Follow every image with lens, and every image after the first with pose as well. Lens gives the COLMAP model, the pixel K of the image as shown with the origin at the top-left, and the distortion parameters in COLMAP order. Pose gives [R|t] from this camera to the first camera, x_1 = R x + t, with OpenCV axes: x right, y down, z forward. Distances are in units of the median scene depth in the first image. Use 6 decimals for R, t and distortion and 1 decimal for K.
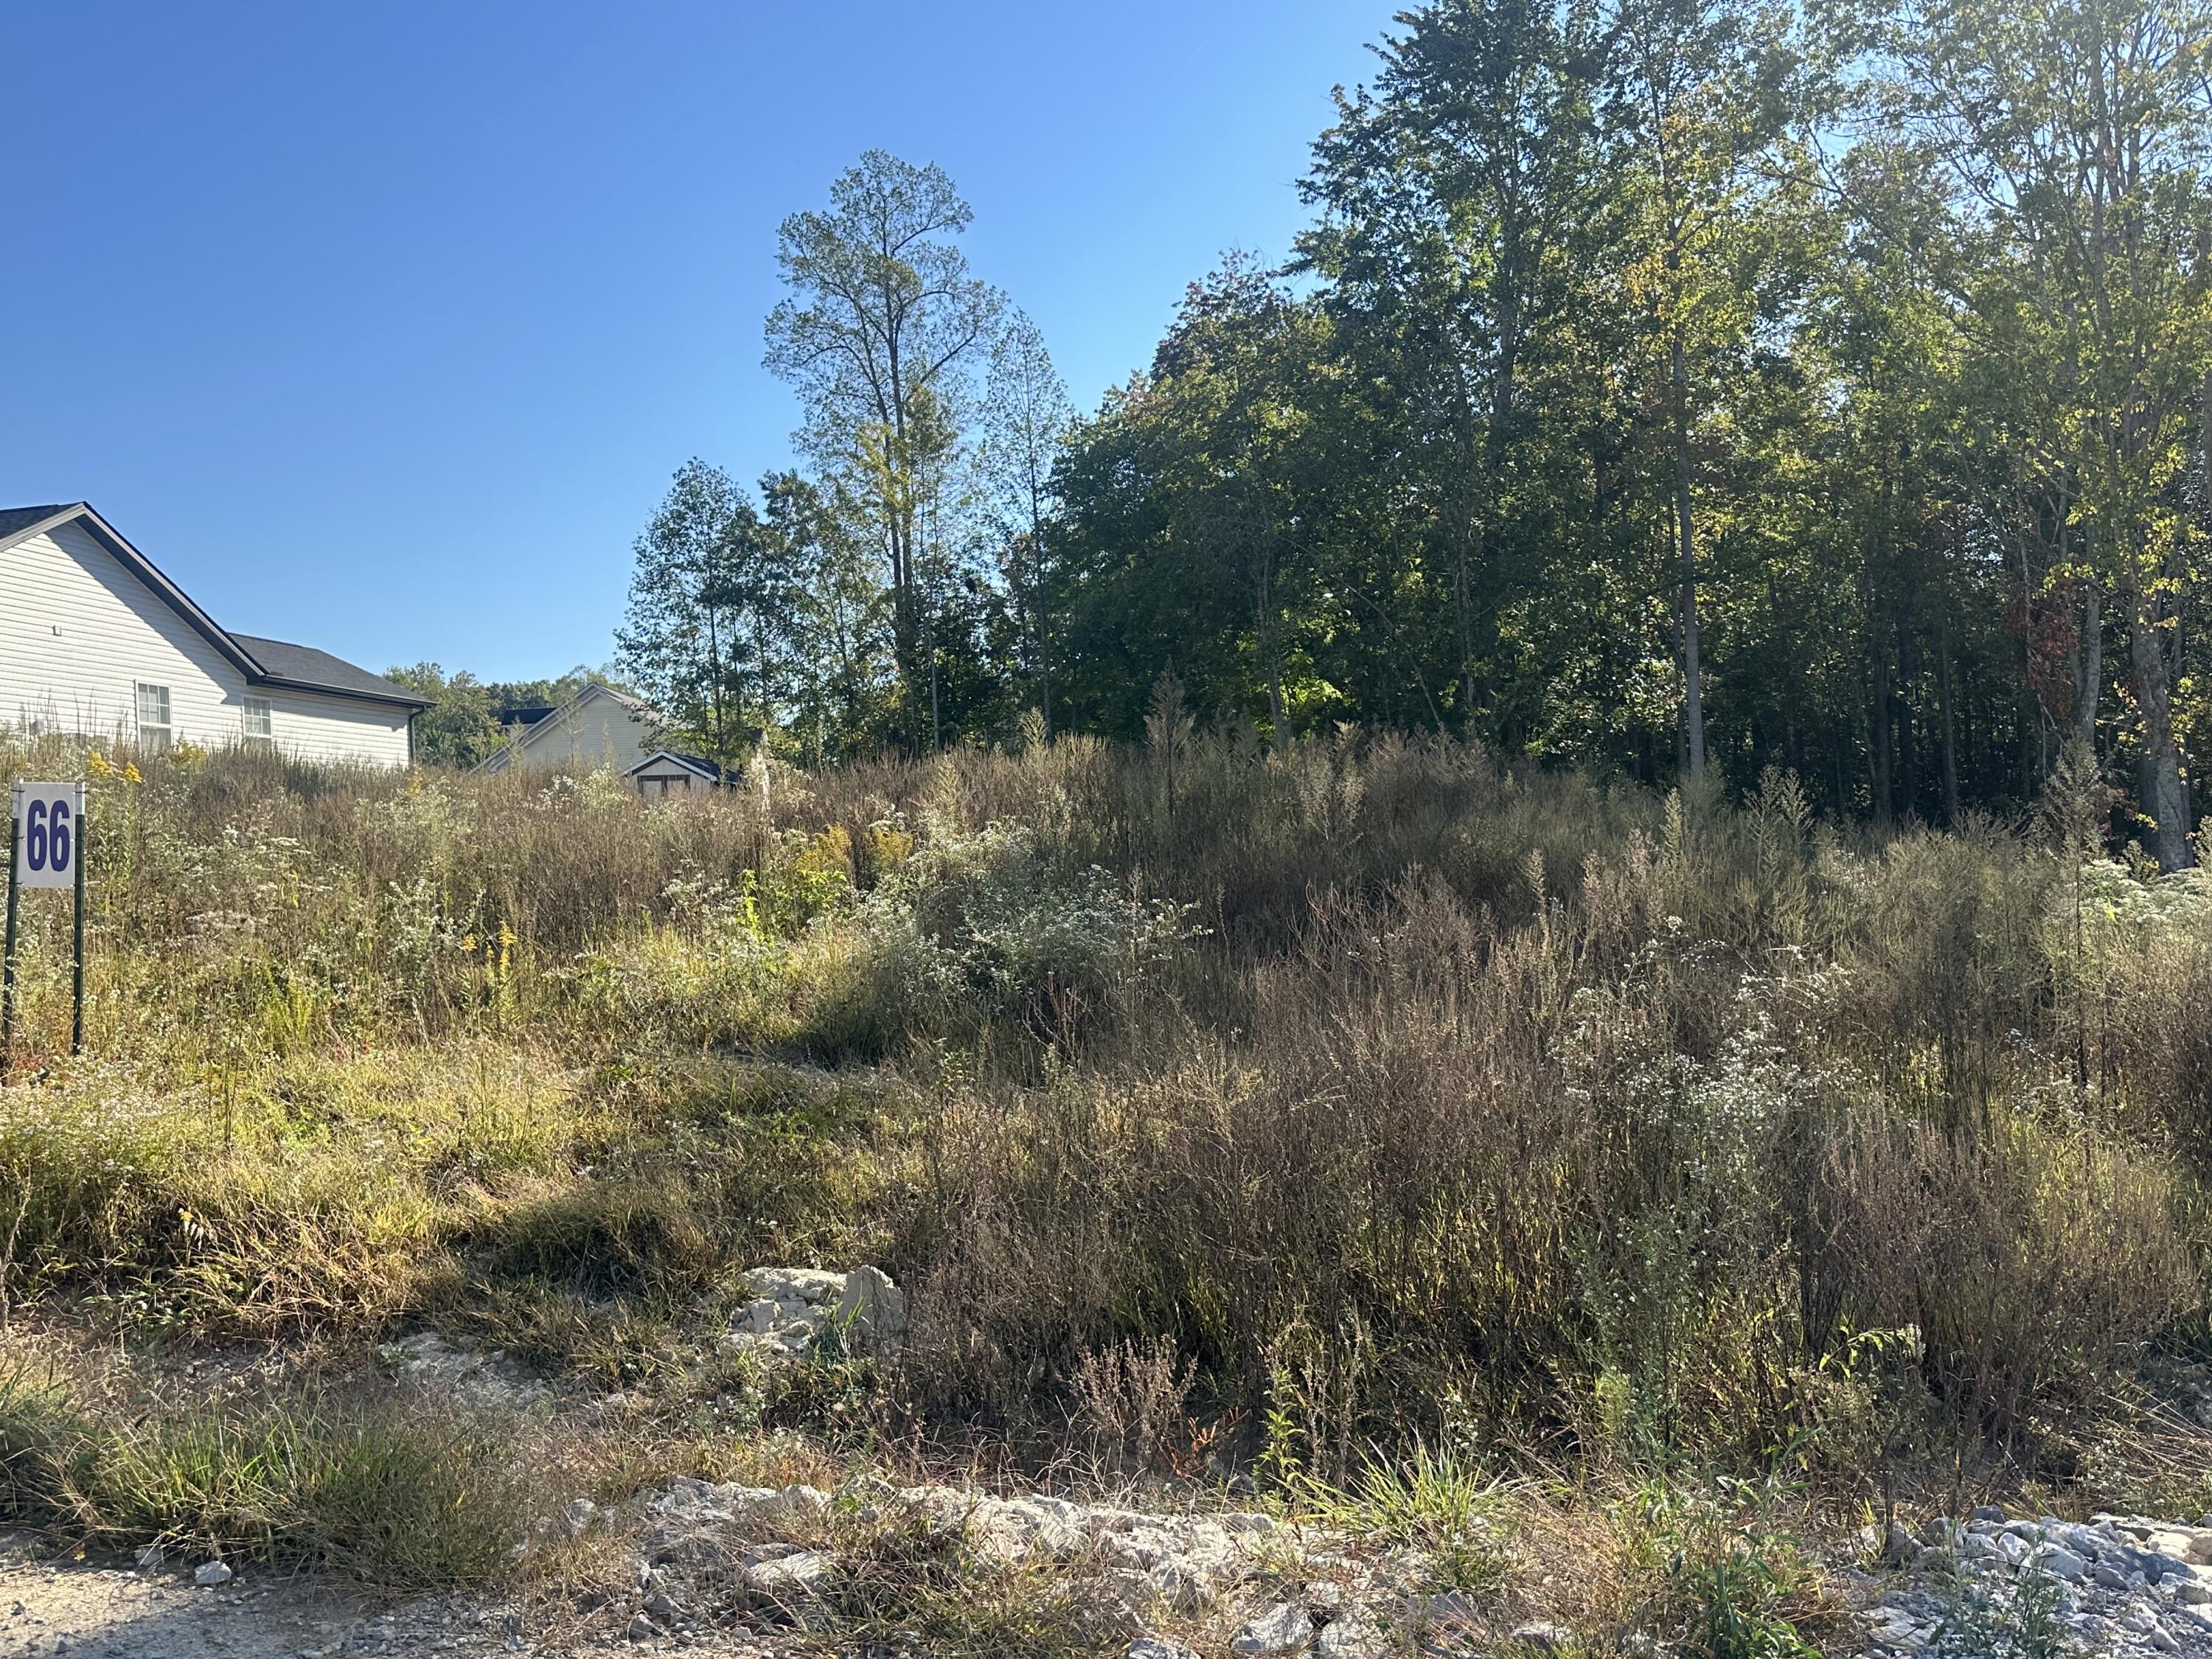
lens RADIAL K [[1813.7, 0, 1105.5], [0, 1813.7, 812.2], [0, 0, 1]] dist [0.102223, -0.016992]
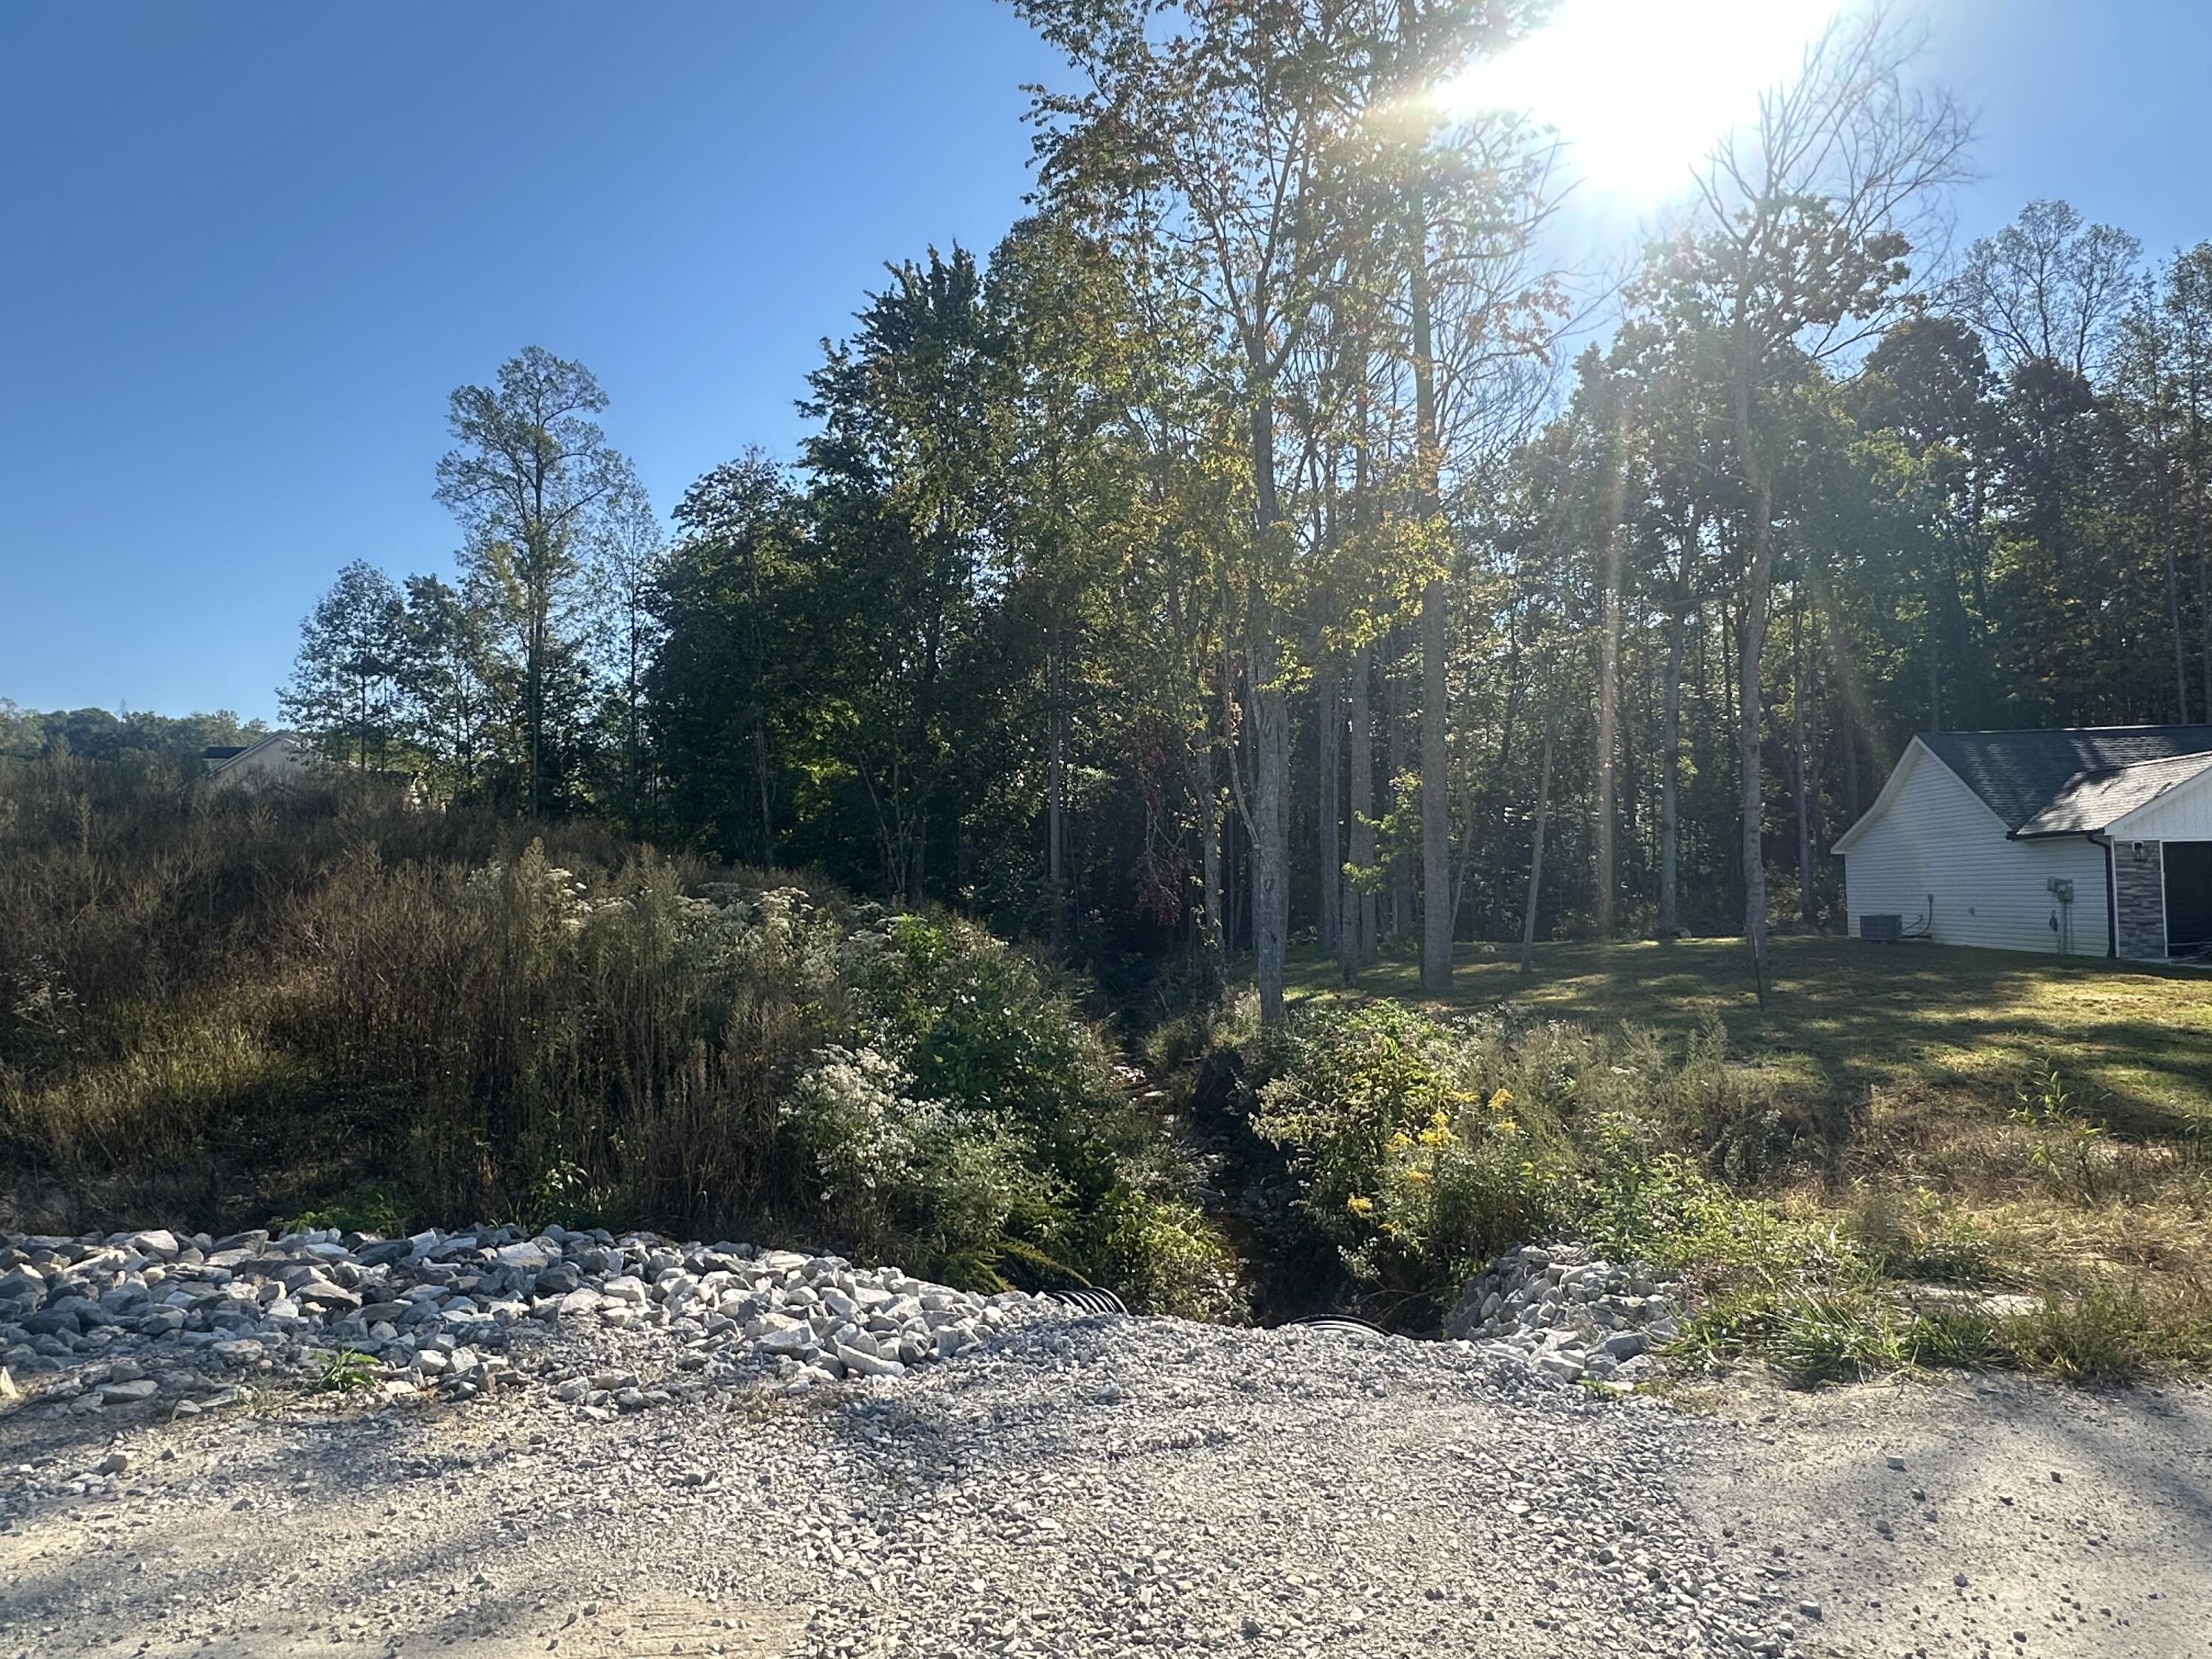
lens RADIAL K [[1335.1, 0, 1099.4], [0, 1335.1, 822.3], [0, 0, 1]] dist [-0.001931, 0.000554]
pose [[0.979401, 0.058259, 0.193336, 0.117315], [-0.051158, 0.997827, -0.041526, 0.002898], [-0.195335, 0.030780, 0.980253, -0.016416]]
